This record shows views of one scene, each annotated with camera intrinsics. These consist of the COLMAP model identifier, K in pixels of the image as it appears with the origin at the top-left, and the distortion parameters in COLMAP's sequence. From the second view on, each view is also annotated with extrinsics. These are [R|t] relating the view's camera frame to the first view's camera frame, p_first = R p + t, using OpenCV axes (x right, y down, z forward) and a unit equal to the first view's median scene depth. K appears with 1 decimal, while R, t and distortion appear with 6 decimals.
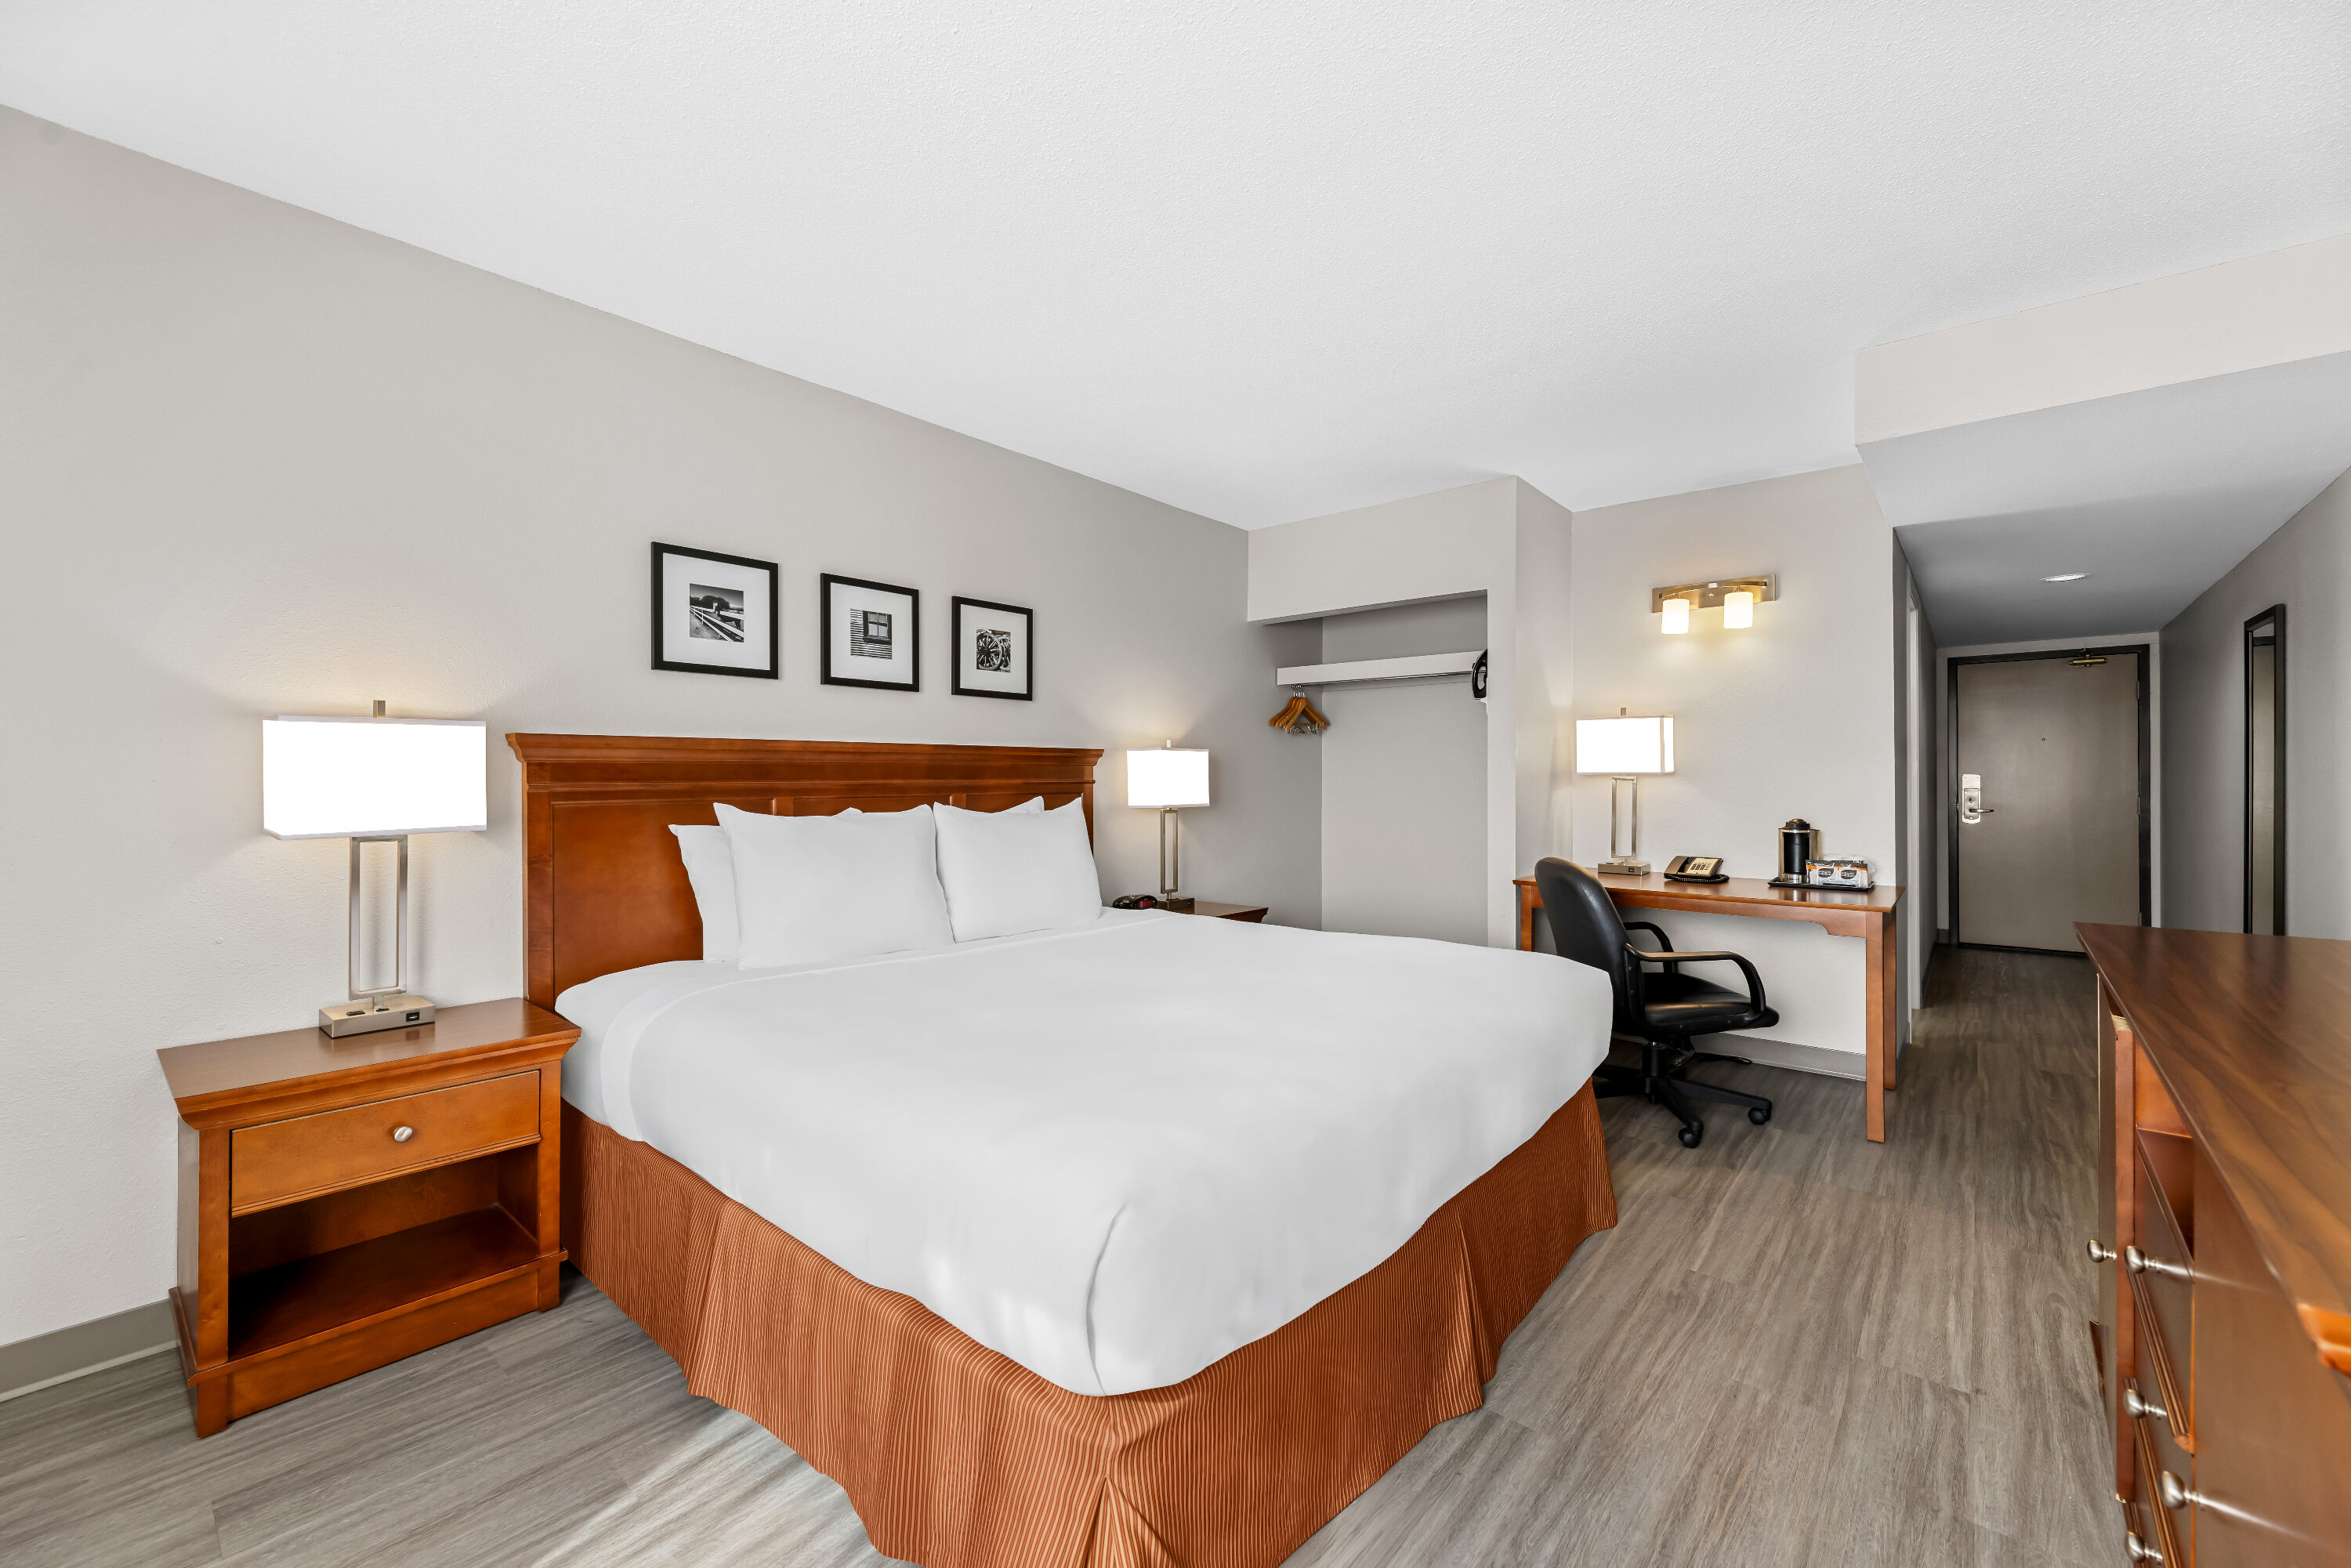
lens RADIAL K [[935.2, 0, 1173.4], [0, 935.2, 770.9], [0, 0, 1]] dist [0.009979, -0.000723]
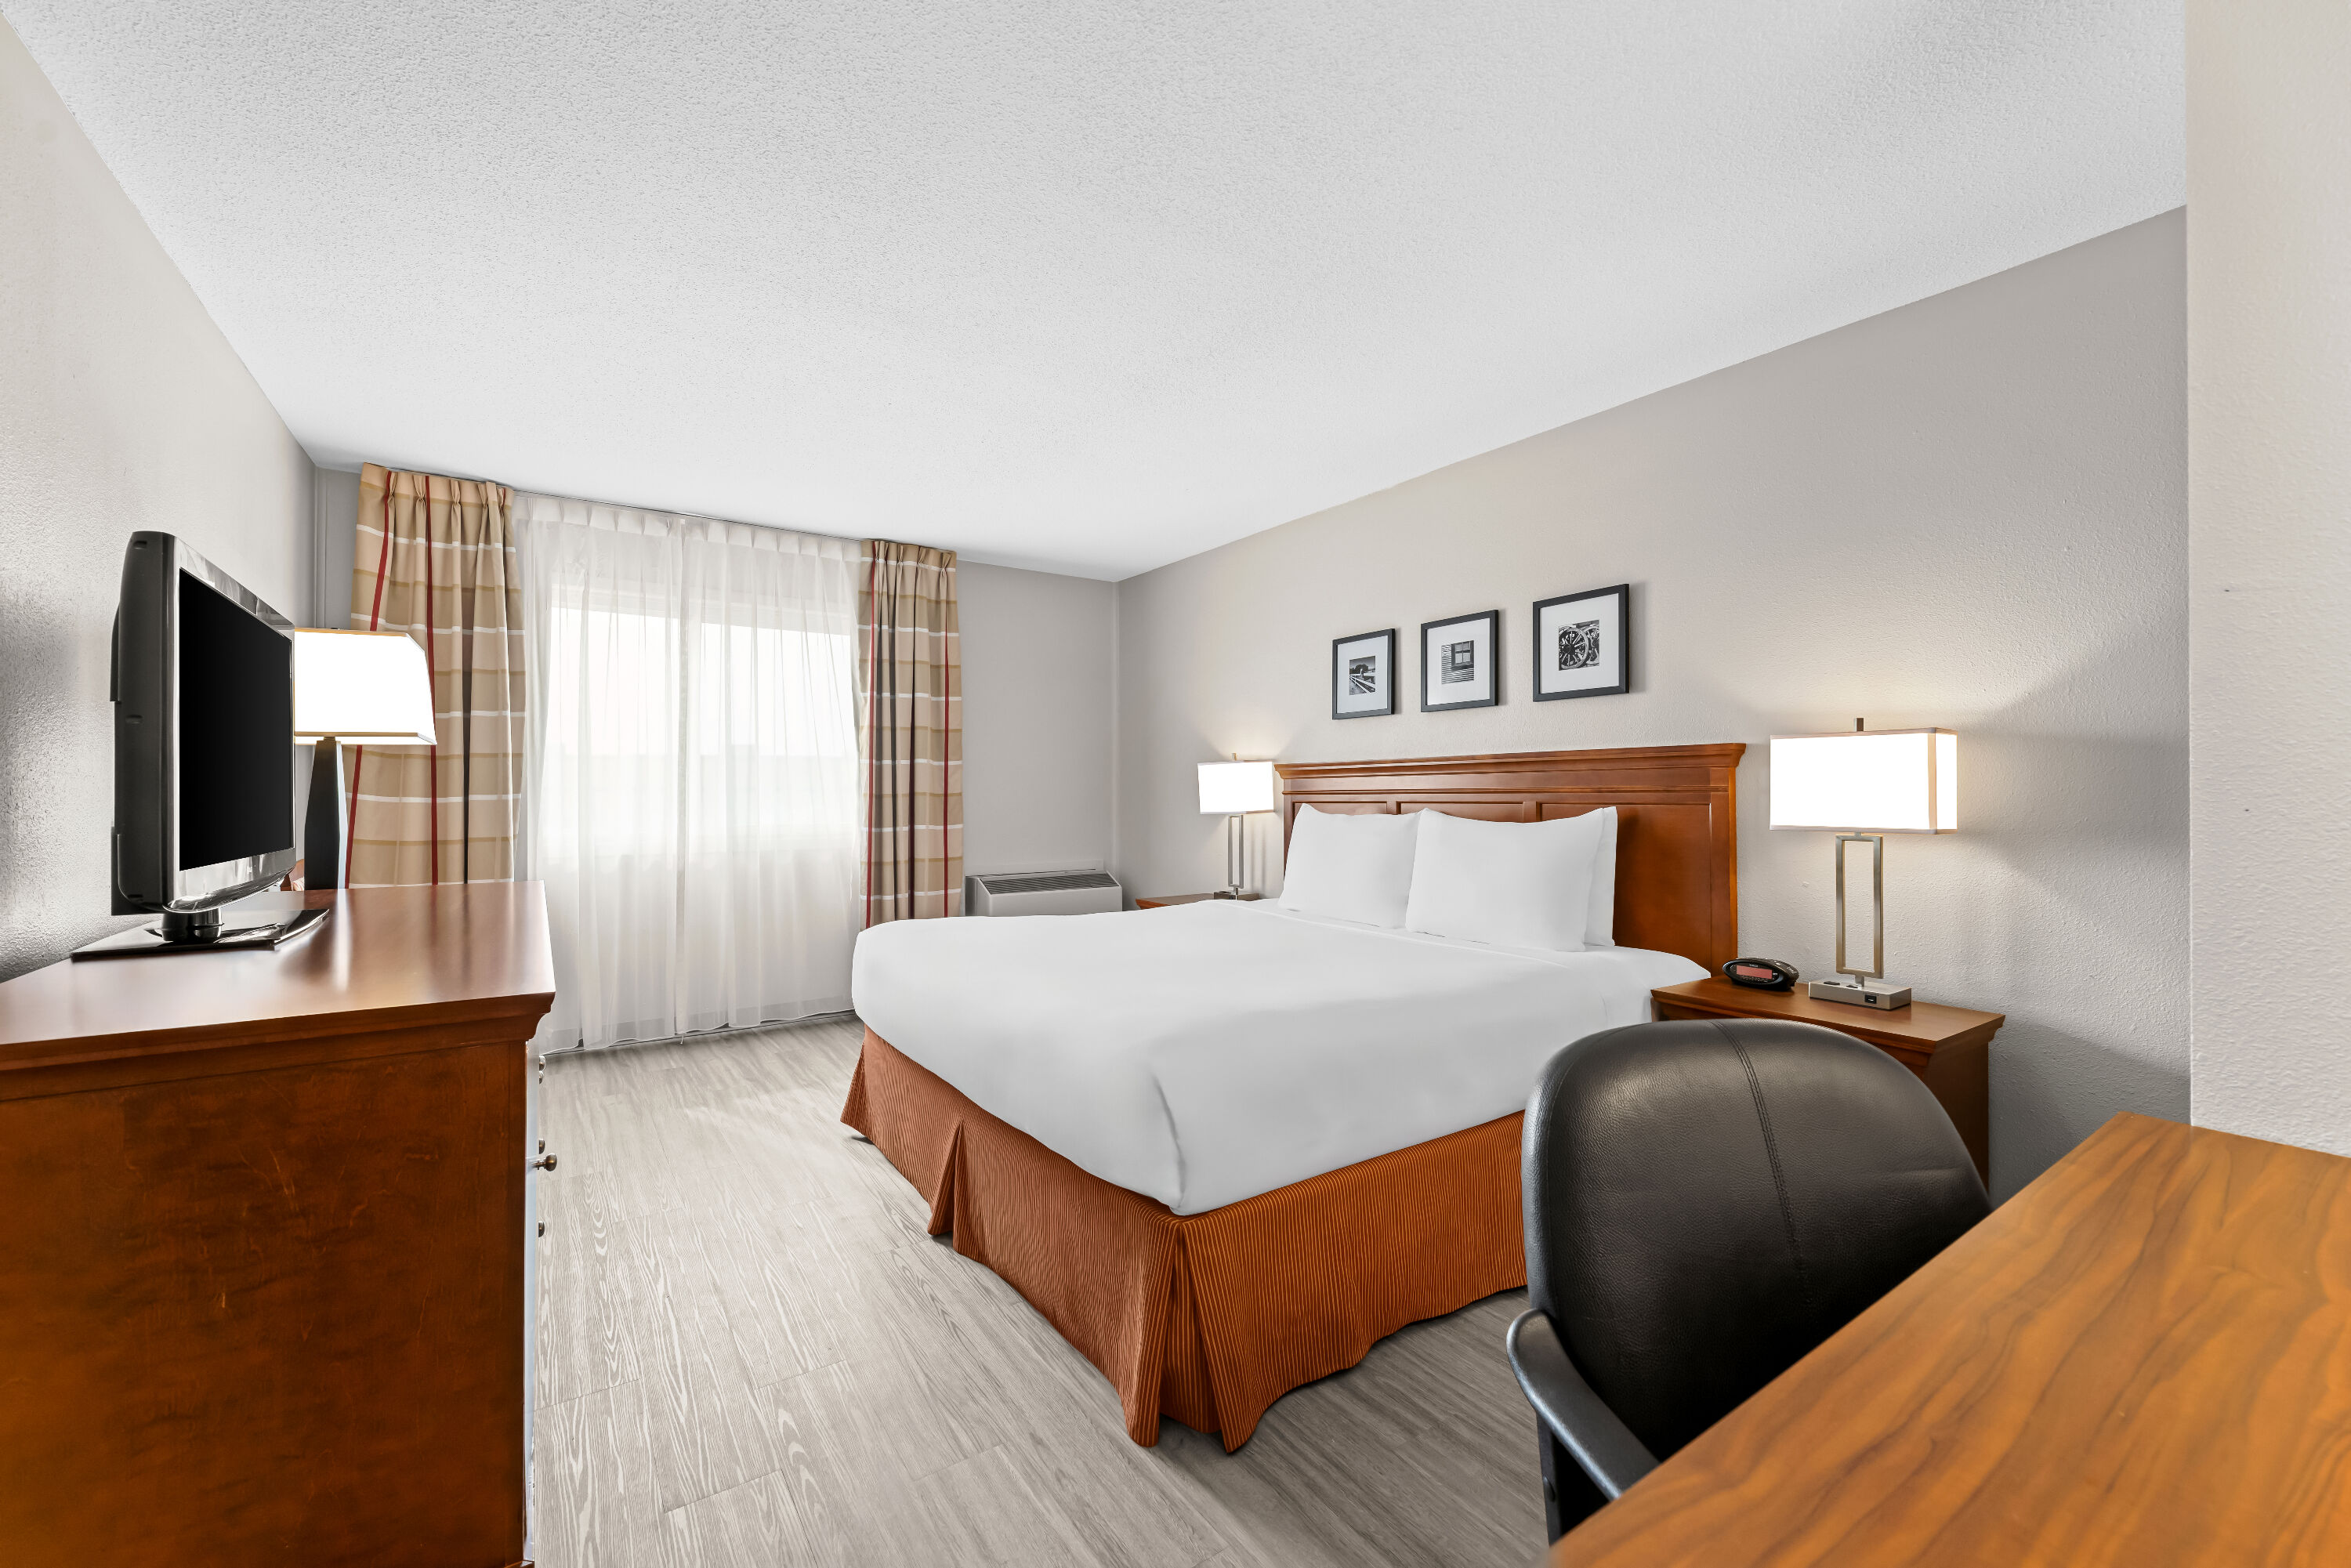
lens RADIAL K [[935.2, 0, 1179.4], [0, 935.2, 801.1], [0, 0, 1]] dist [0.009979, -0.000723]
pose [[-0.247148, 0.011735, -0.968907, 1.833355], [0.013537, 0.999871, 0.008657, 0.021389], [0.968883, -0.010977, -0.247275, 1.977867]]
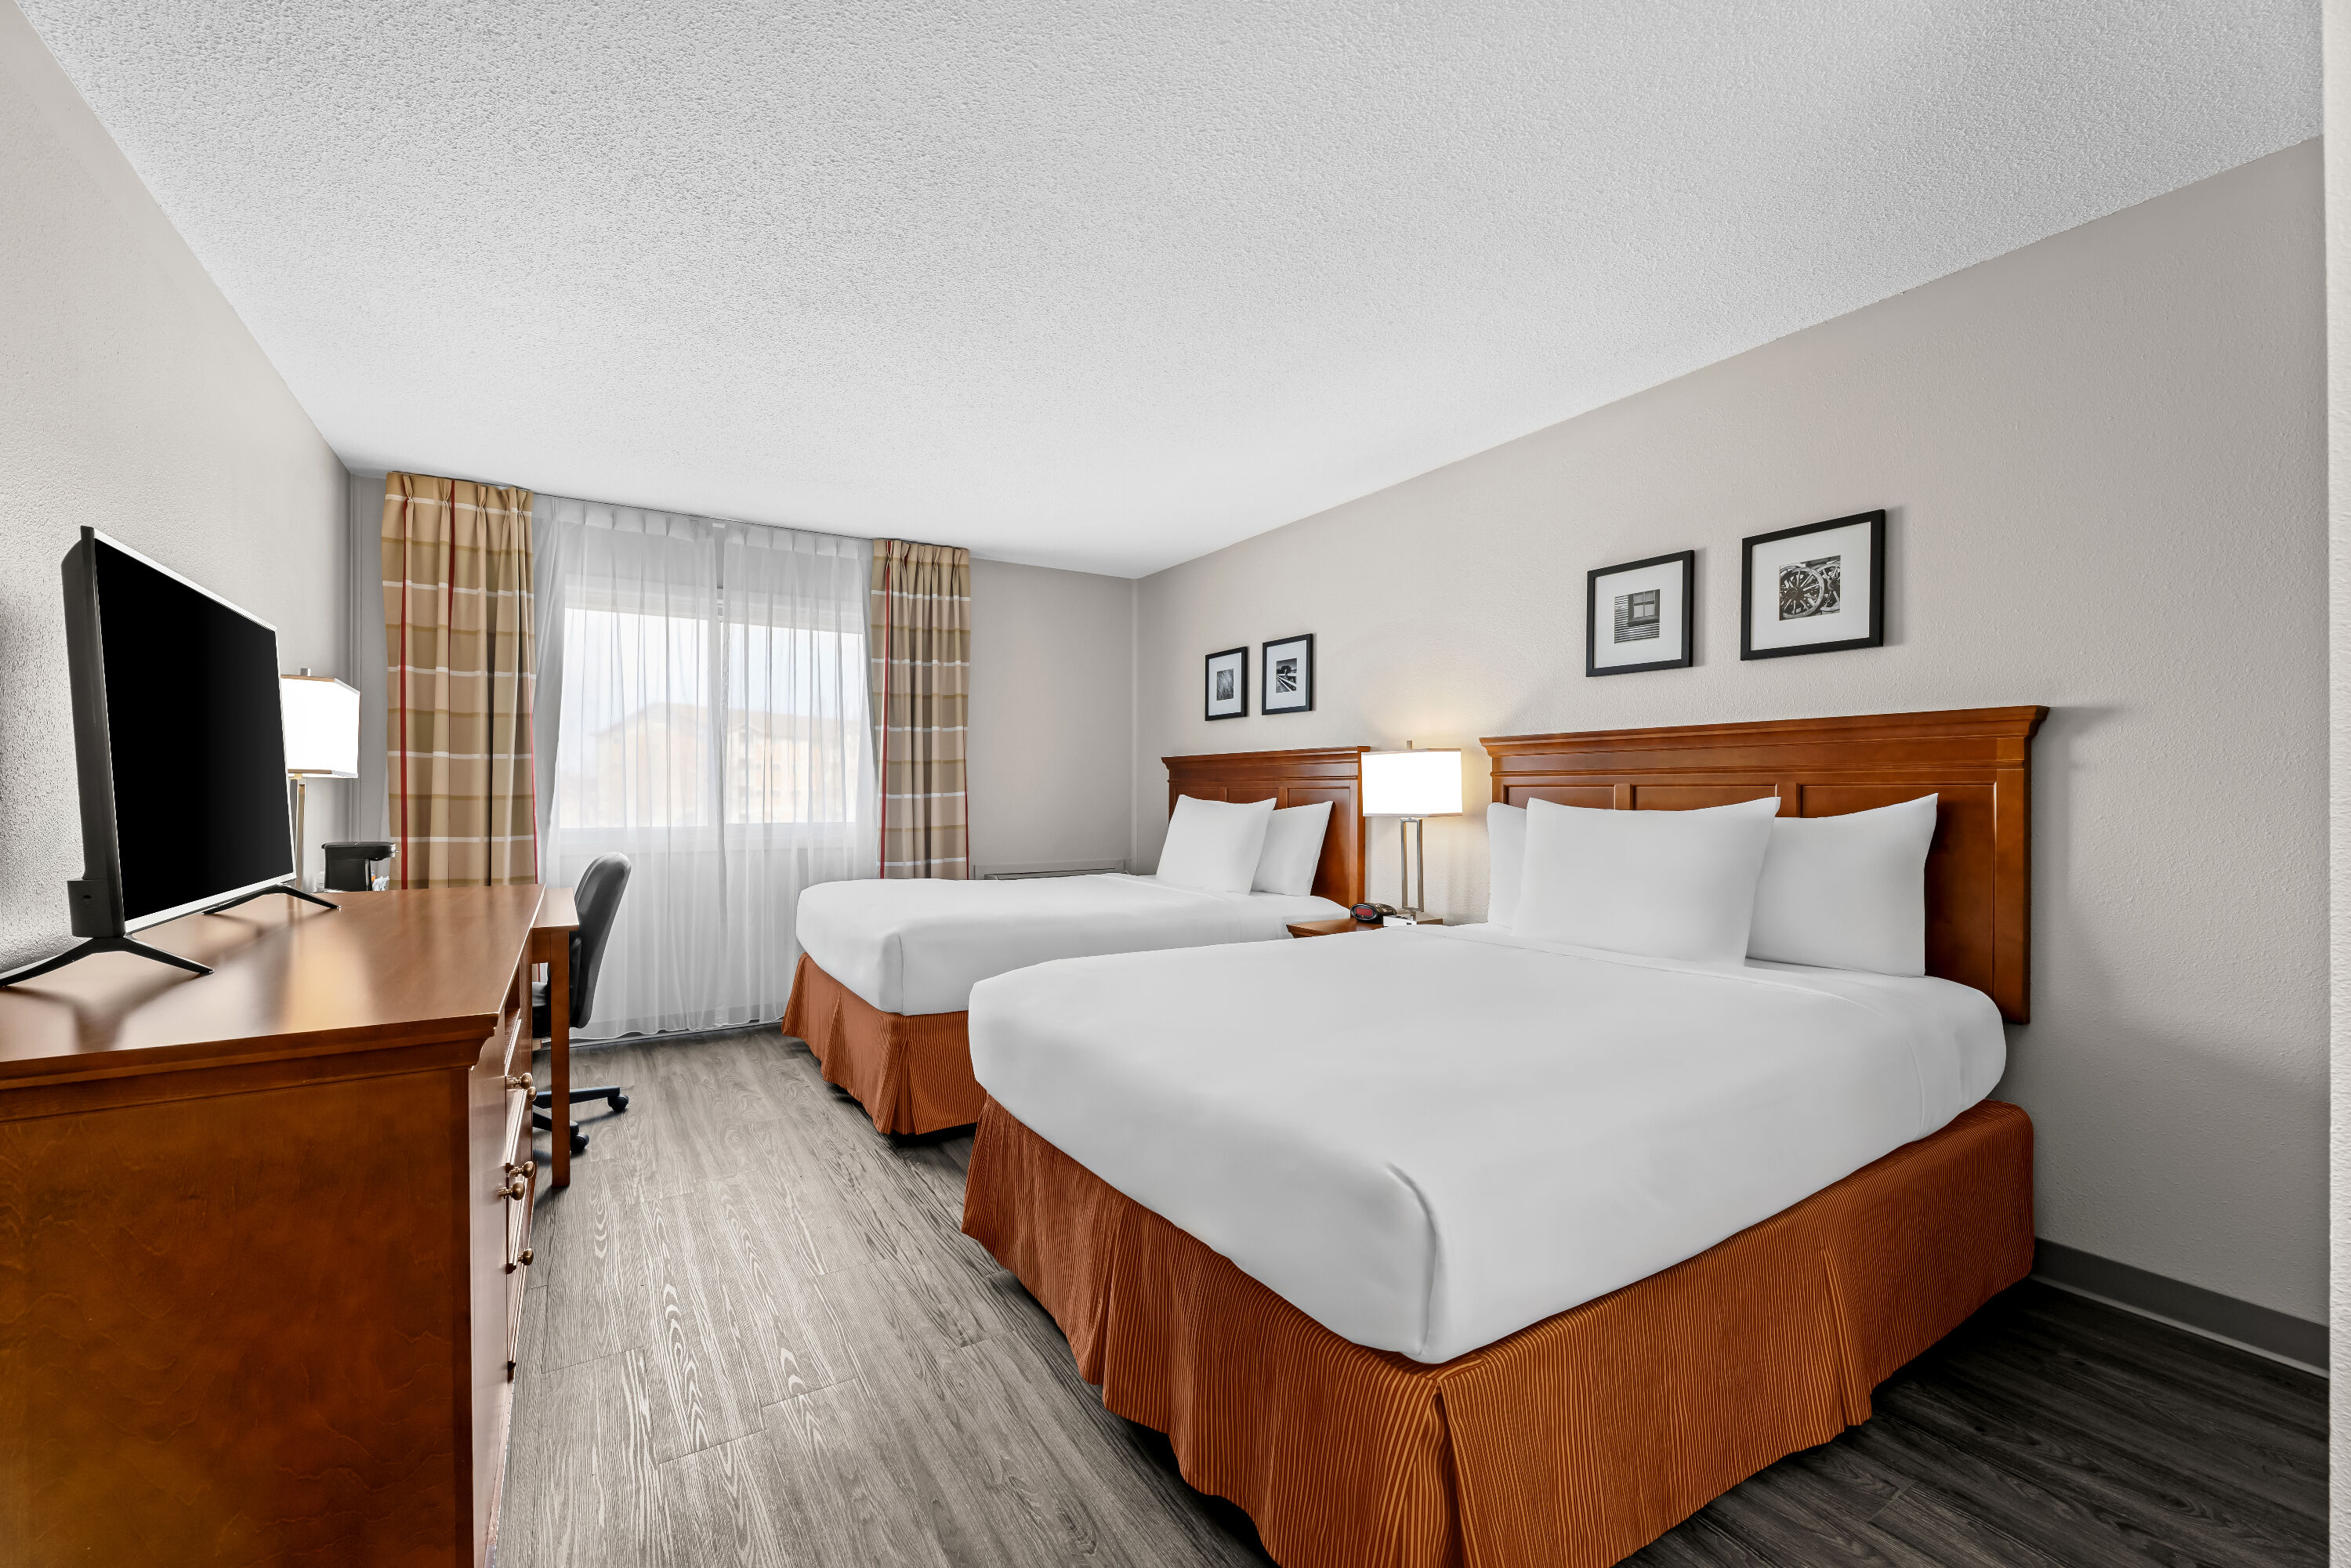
lens RADIAL K [[968.6, 0, 1177.5], [0, 968.6, 790.6], [0, 0, 1]] dist [-0.003239, 0.000102]
pose [[-0.281292, 0.016933, -0.959473, 1.583195], [0.032949, 0.999425, 0.007978, 0.017288], [0.959057, -0.029369, -0.281688, 1.711000]]
